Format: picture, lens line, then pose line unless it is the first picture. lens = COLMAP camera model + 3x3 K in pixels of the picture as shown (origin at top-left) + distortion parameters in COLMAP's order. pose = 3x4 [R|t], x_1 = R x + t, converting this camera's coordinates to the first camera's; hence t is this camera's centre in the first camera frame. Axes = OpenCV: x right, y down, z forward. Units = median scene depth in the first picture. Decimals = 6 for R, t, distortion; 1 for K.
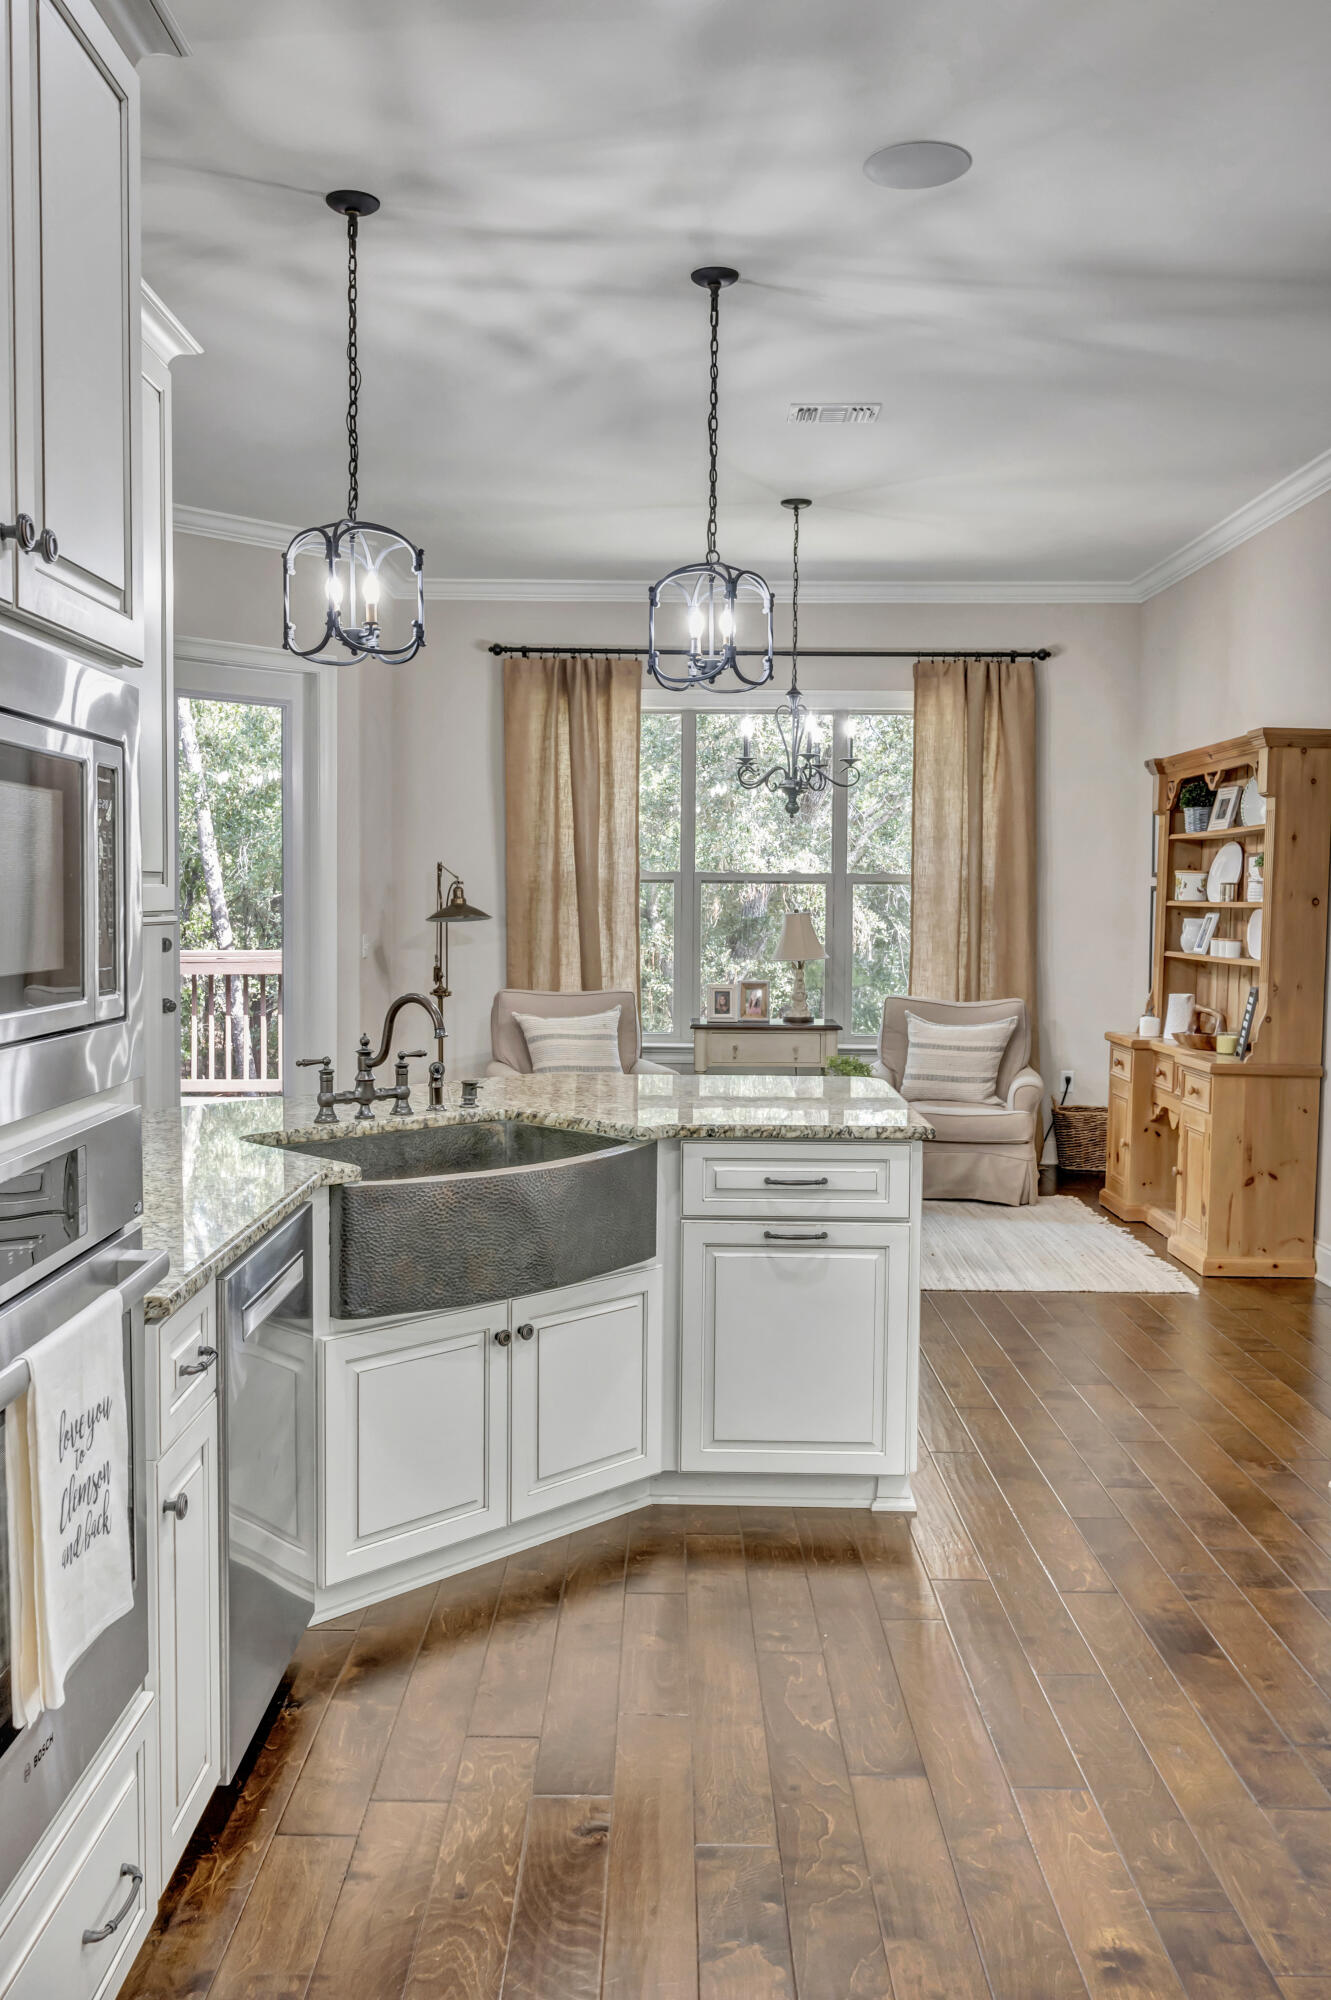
lens RADIAL K [[1634.5, 0, 641.3], [0, 1634.5, 994.6], [0, 0, 1]] dist [0.004852, -0.002548]
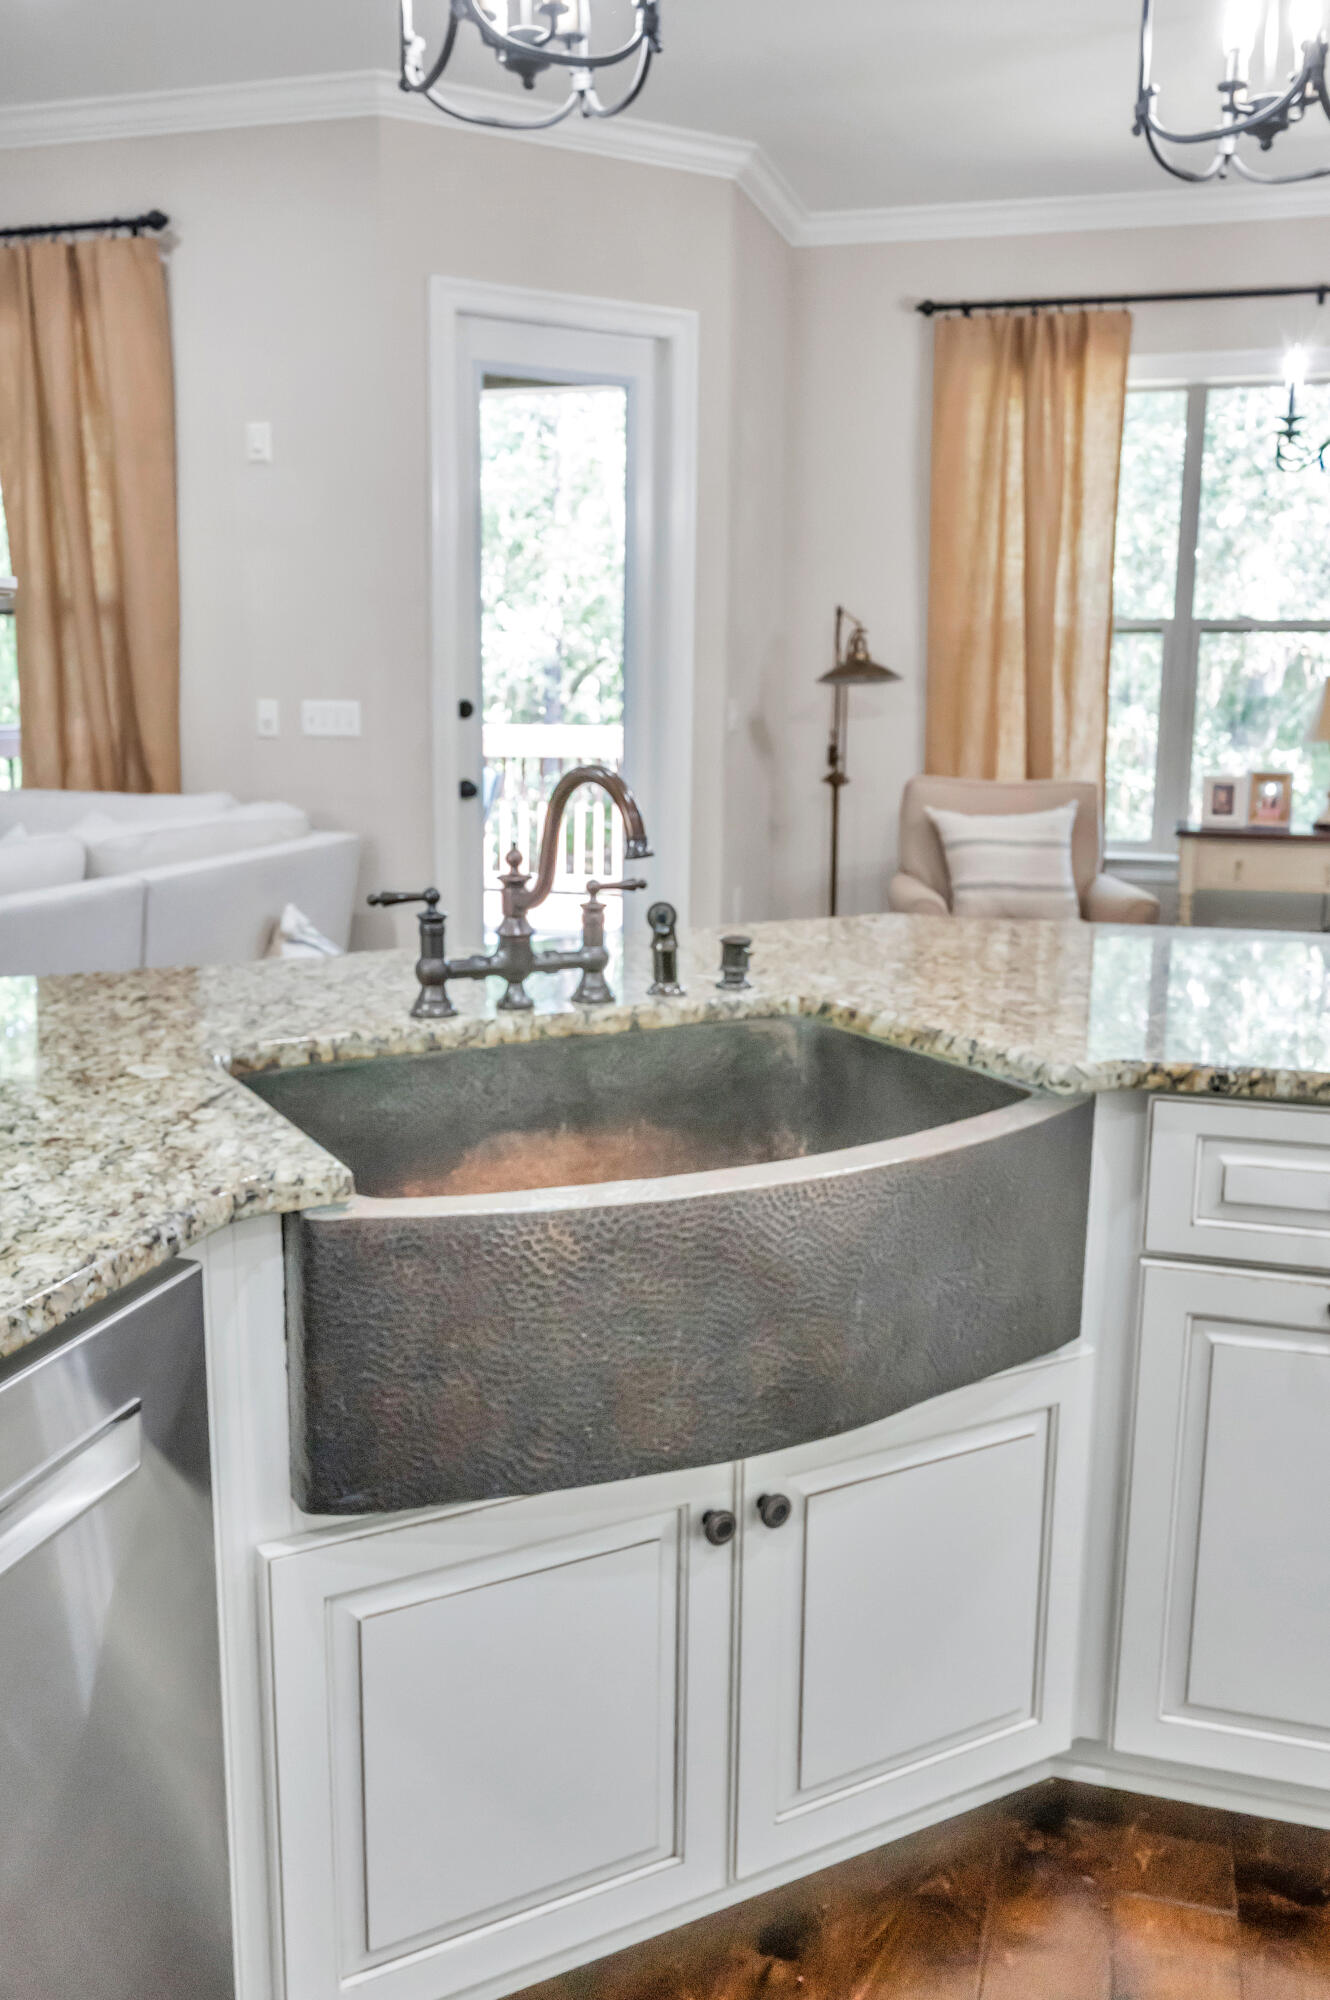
lens RADIAL K [[1654.1, 0, 665.0], [0, 1654.1, 1000.0], [0, 0, 1]] dist [-0.002226, 0.000175]
pose [[0.964751, 0.050638, -0.258246, 0.005384], [-0.017339, 0.991412, 0.129623, 0.002165], [0.262592, -0.120577, 0.957344, 0.243554]]
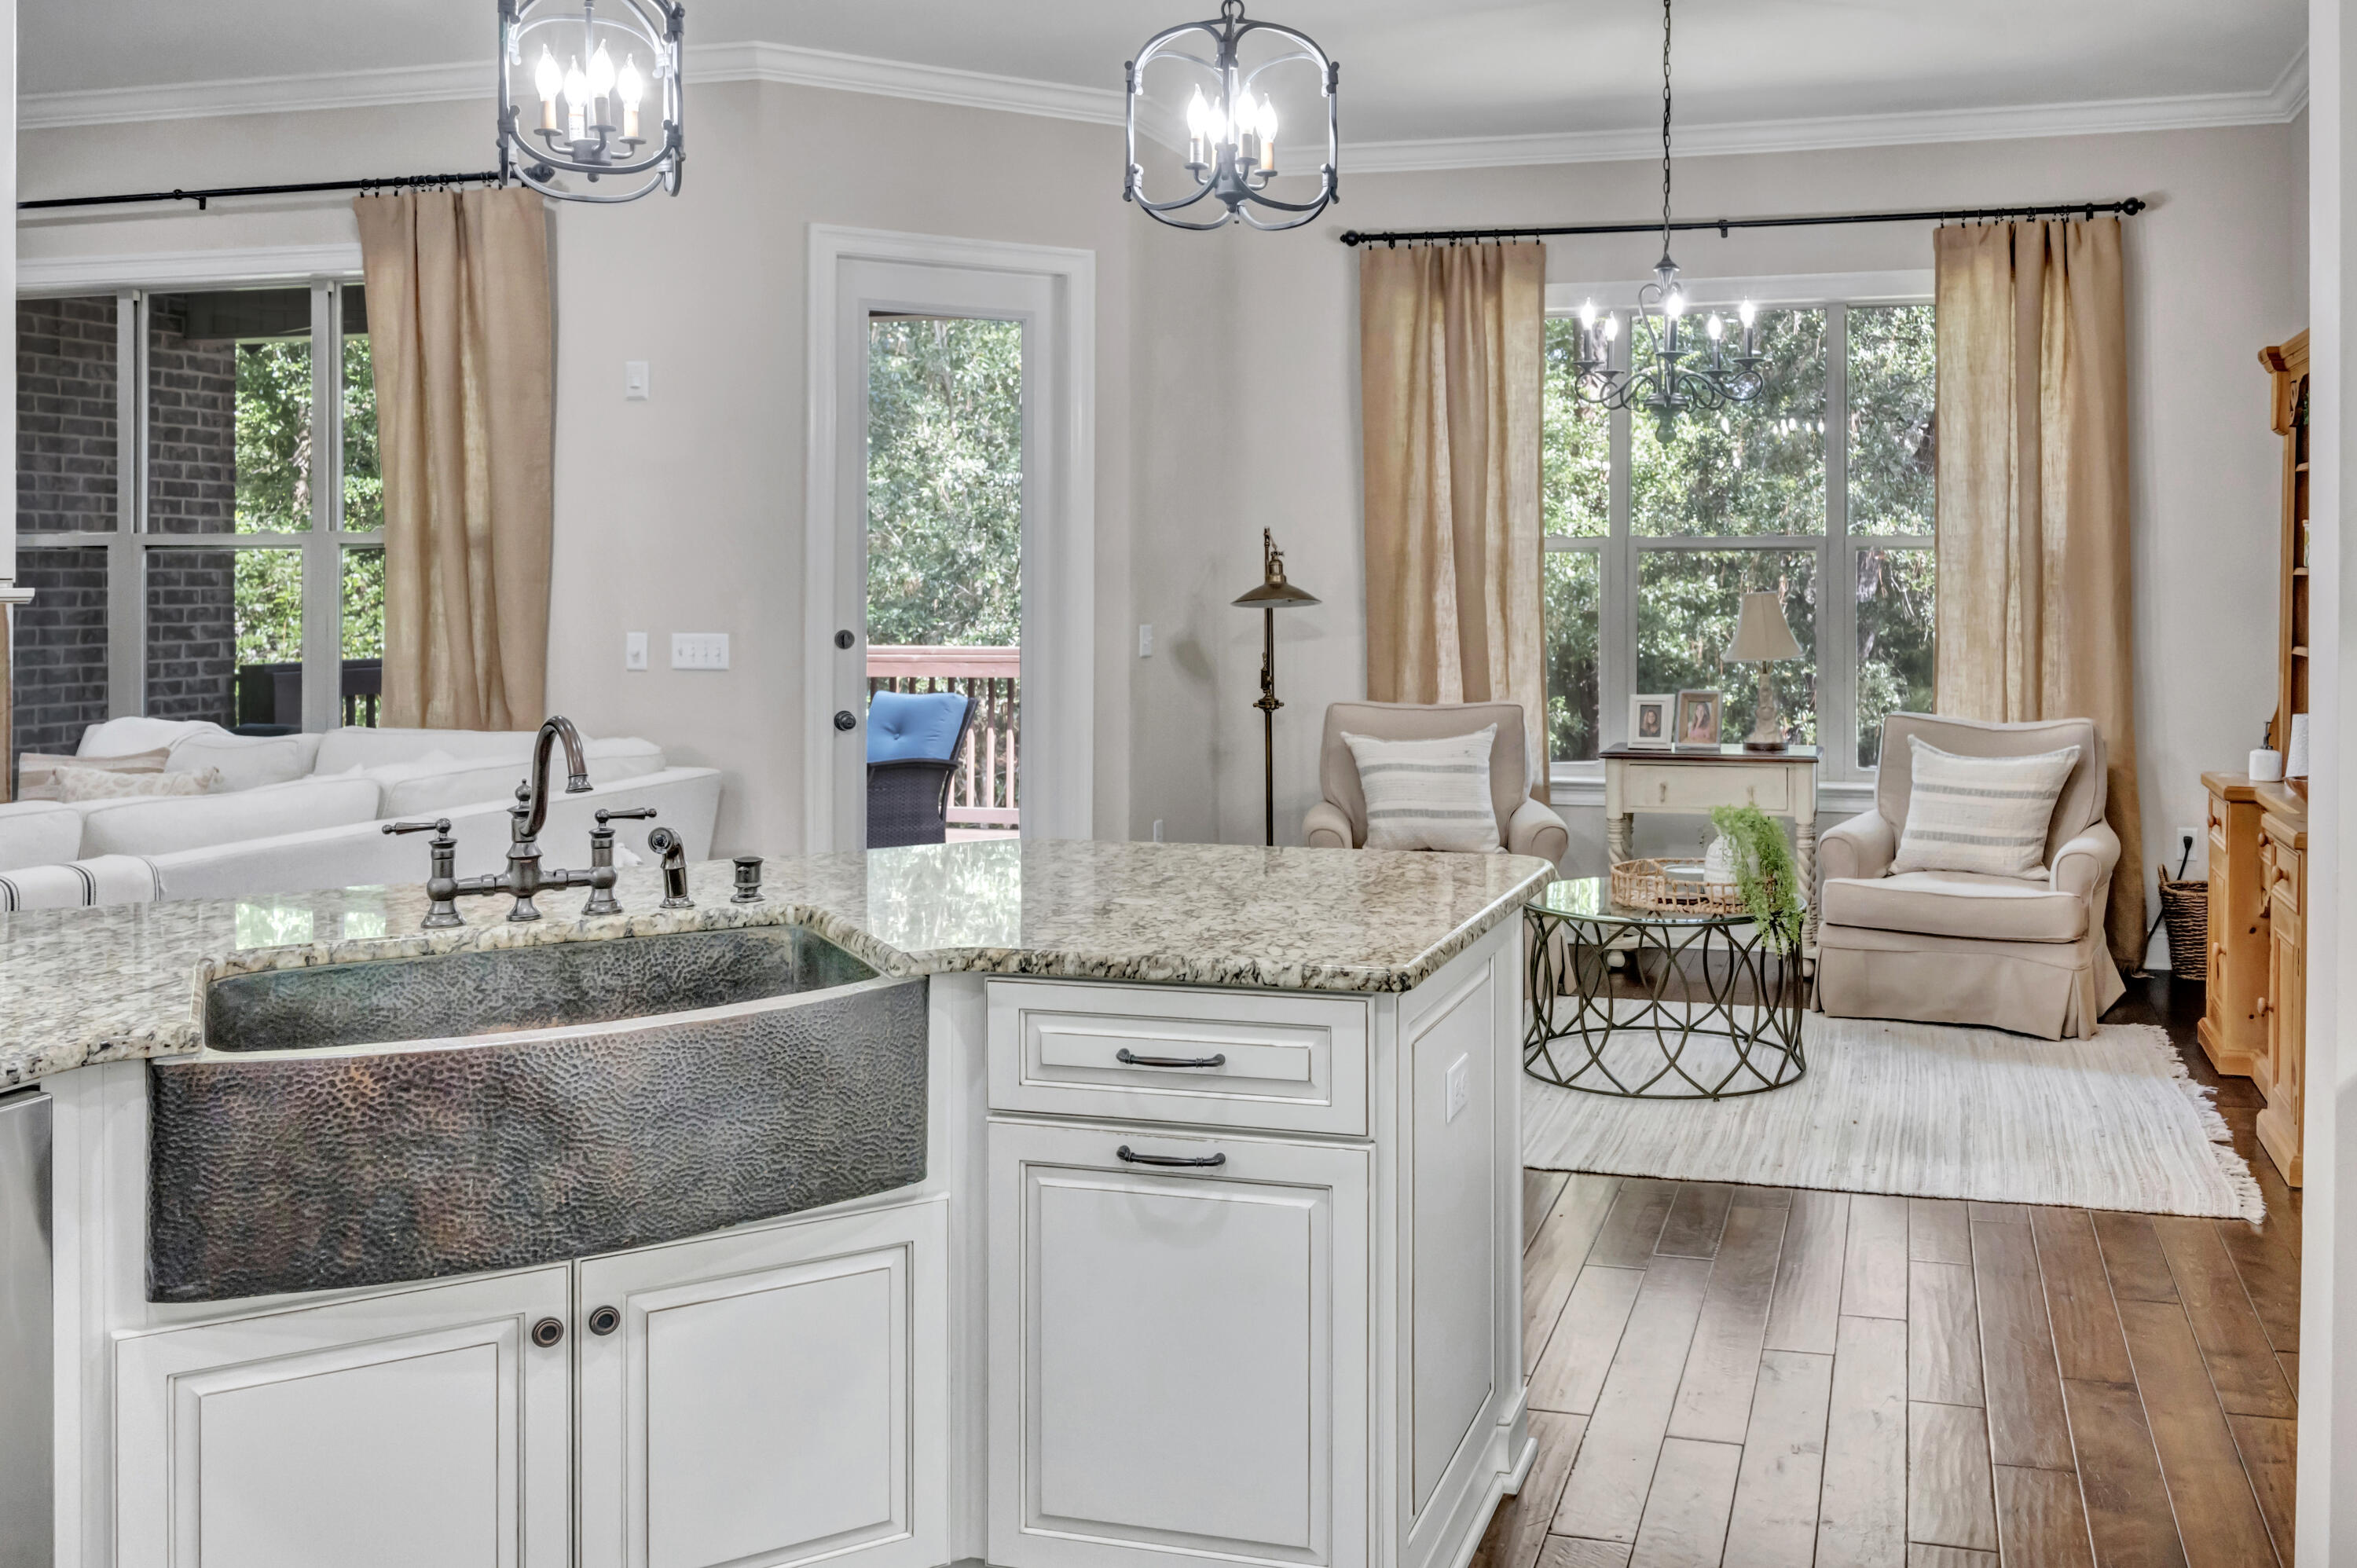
lens RADIAL K [[1965.3, 0, 1424.6], [0, 1965.3, 596.6], [0, 0, 1]] dist [0.007529, -0.003747]
pose [[0.974073, -0.006769, -0.226131, 0.155429], [-0.005215, 0.998615, -0.052355, -0.003964], [0.226172, 0.052177, 0.972689, 0.167548]]
